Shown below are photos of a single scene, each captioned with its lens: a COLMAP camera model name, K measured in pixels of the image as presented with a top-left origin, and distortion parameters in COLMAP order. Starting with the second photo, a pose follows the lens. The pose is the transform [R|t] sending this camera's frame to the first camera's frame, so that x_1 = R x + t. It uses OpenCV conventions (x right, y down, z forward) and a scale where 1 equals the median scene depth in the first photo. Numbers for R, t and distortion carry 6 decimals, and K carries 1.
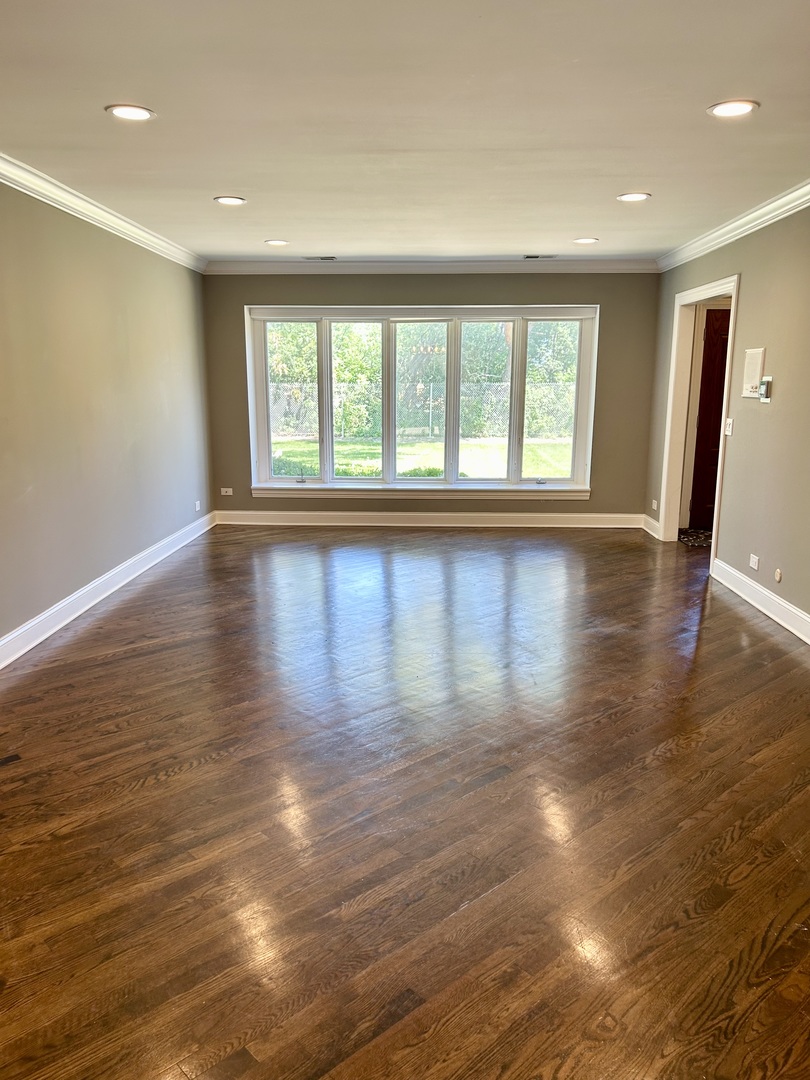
lens RADIAL K [[799.4, 0, 402.3], [0, 799.4, 548.2], [0, 0, 1]] dist [0.067263, -0.000402]
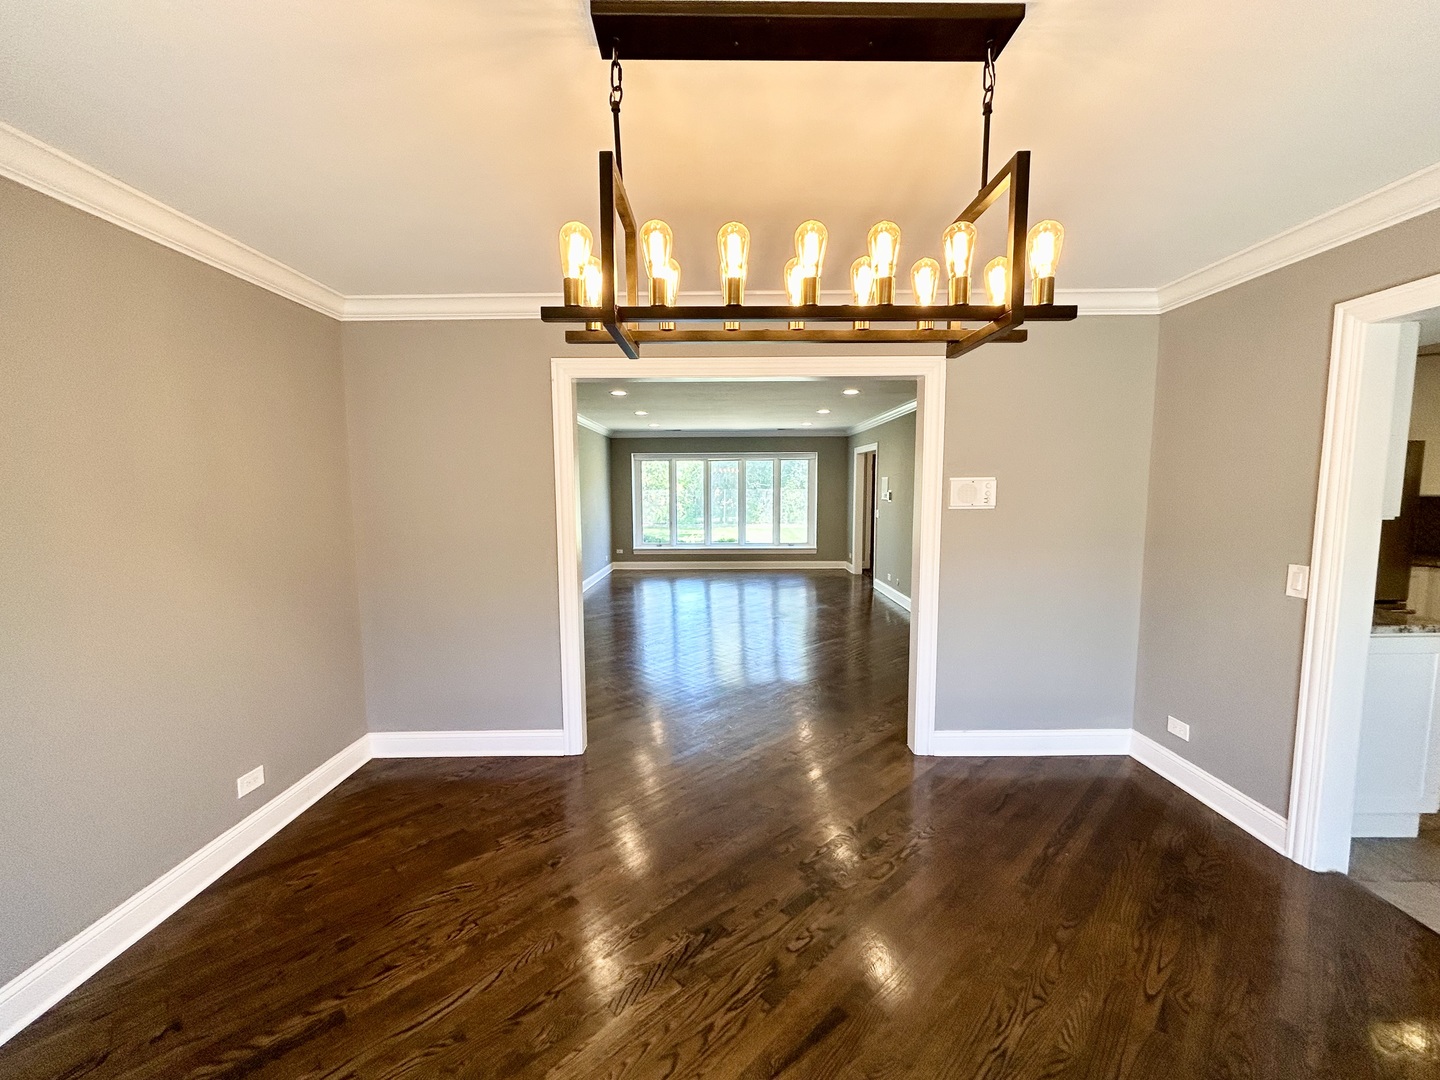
lens RADIAL K [[575.2, 0, 722.8], [0, 575.2, 543.4], [0, 0, 1]] dist [0.002649, 0.000705]
pose [[0.999307, -0.009892, 0.035871, -0.031147], [0.013728, 0.994021, -0.108321, 0.057407], [-0.034585, 0.108739, 0.993469, -0.318730]]
